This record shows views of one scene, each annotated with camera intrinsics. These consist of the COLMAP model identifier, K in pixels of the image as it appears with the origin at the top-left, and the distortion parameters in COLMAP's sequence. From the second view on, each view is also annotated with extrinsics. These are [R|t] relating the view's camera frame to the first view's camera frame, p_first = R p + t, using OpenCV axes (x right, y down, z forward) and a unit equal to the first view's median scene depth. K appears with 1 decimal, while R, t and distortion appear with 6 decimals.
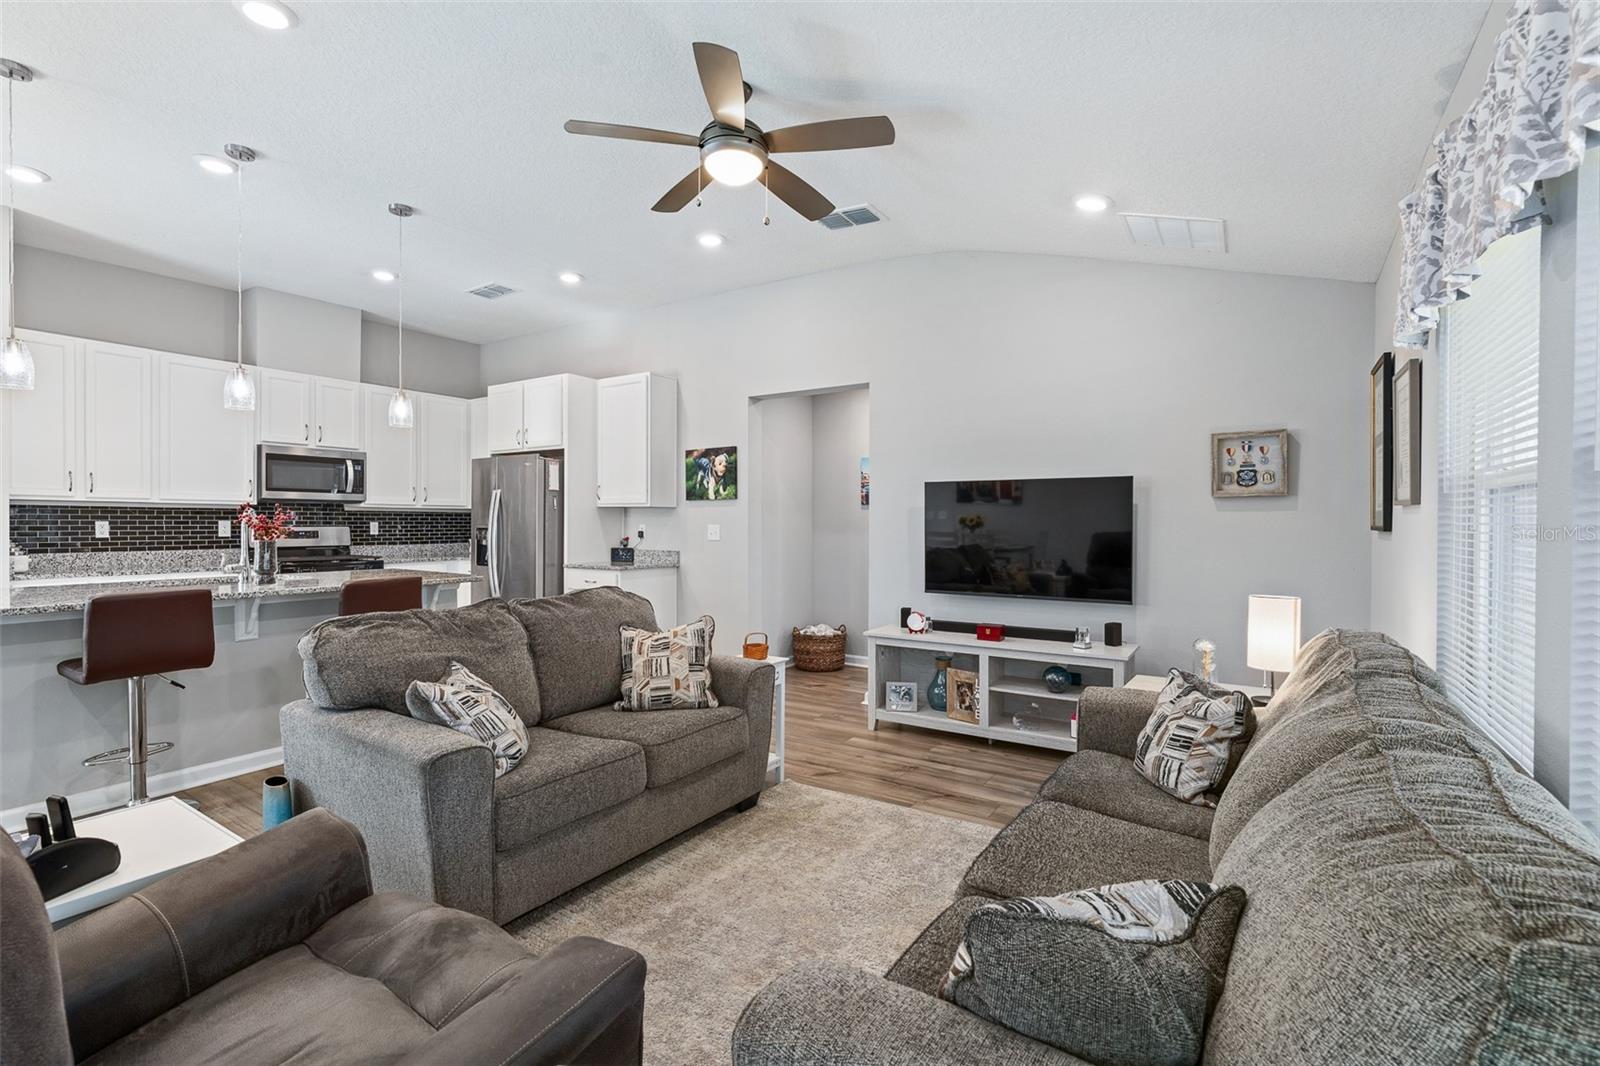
lens RADIAL K [[725.3, 0, 795.6], [0, 725.3, 529.1], [0, 0, 1]] dist [-0.004975, 0.002413]
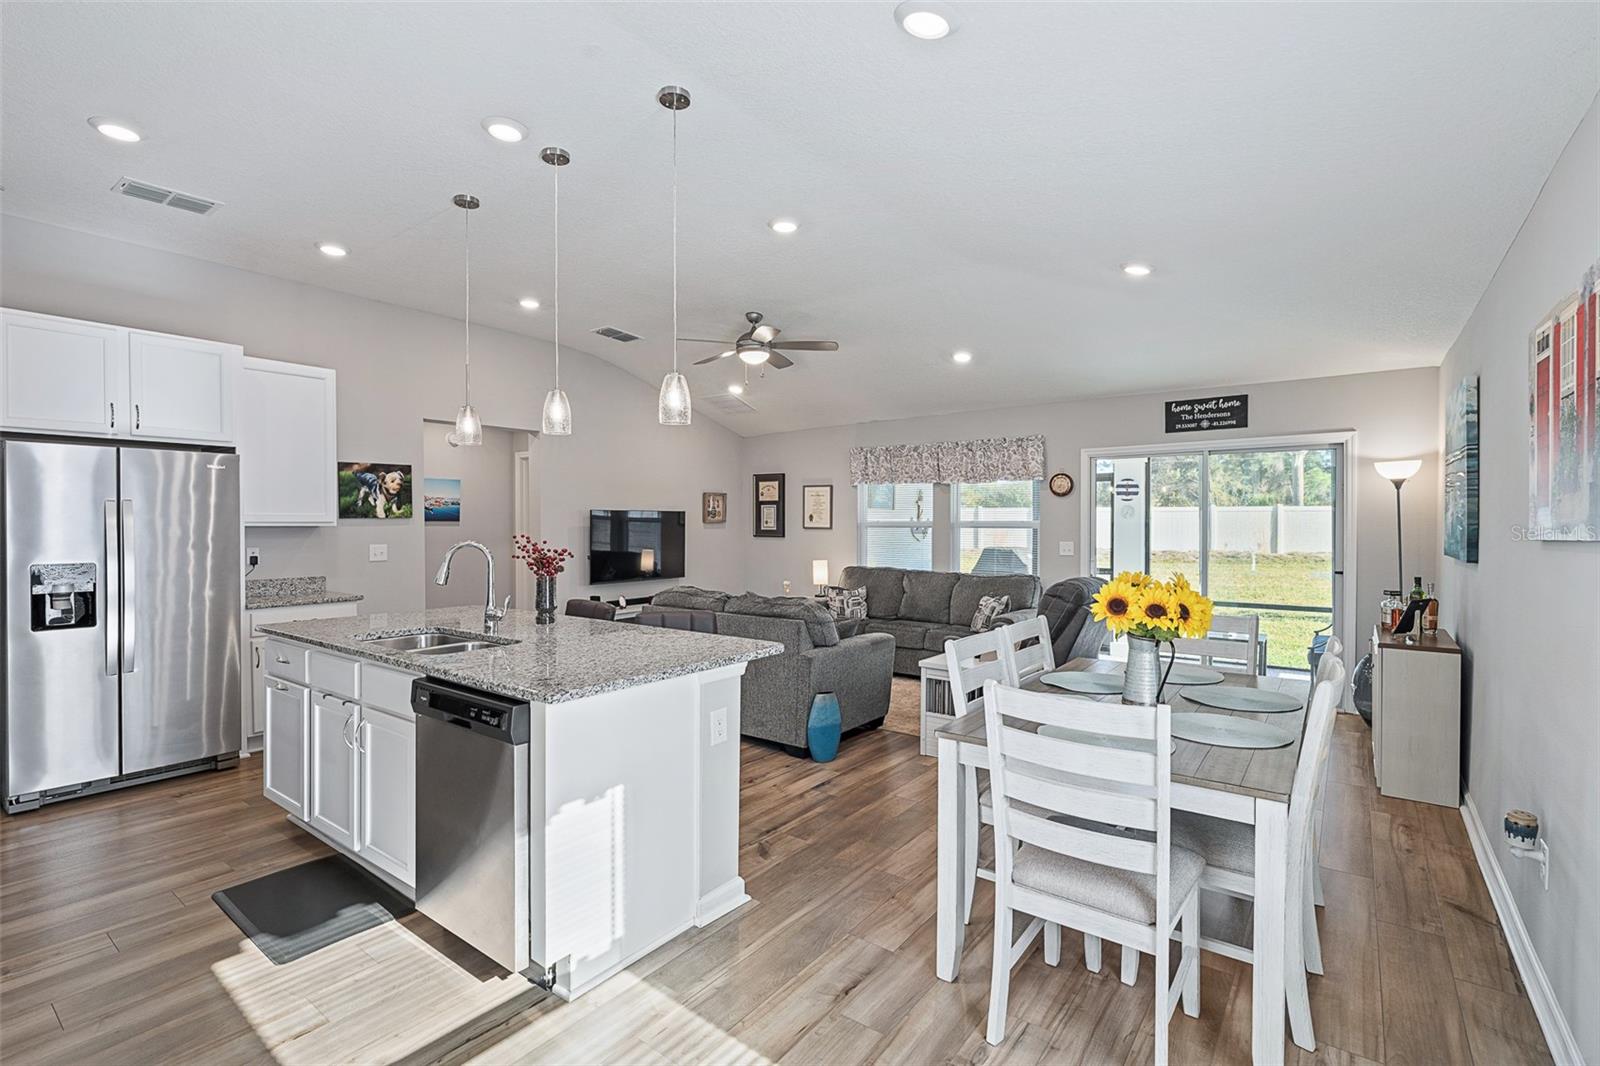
lens RADIAL K [[725.3, 0, 802.7], [0, 725.3, 532.1], [0, 0, 1]] dist [-0.004975, 0.002413]
pose [[0.061055, -0.017881, 0.997974, -1.047676], [0.010645, 0.999794, 0.017262, -0.033328], [-0.998078, 0.009570, 0.061232, 0.397781]]
